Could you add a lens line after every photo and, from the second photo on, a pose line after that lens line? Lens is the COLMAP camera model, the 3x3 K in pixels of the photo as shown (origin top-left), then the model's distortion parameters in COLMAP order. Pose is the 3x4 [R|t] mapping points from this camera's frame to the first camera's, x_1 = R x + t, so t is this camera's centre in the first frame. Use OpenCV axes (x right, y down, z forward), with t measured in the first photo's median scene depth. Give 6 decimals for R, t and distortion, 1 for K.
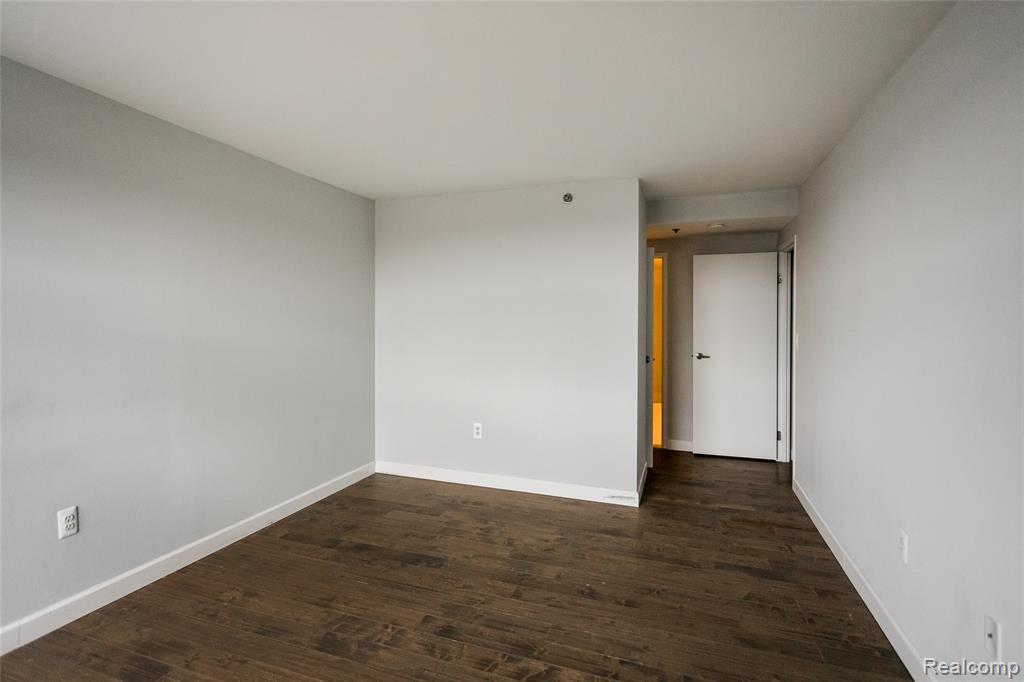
lens RADIAL K [[484.3, 0, 503.3], [0, 484.3, 313.4], [0, 0, 1]] dist [-0.003842, 0.002283]
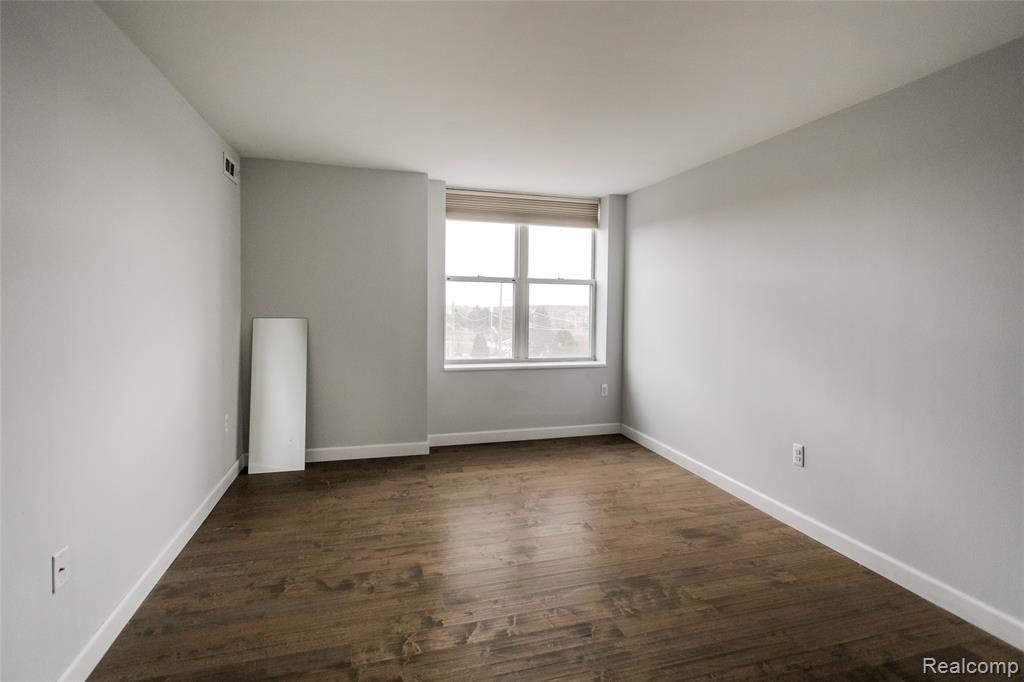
lens RADIAL K [[484.3, 0, 506.6], [0, 484.3, 333.1], [0, 0, 1]] dist [-0.003842, 0.002283]
pose [[-0.806608, 0.021442, -0.590698, 0.524443], [-0.006395, 0.998967, 0.044994, 0.044169], [0.591053, 0.040070, -0.805637, 1.588288]]
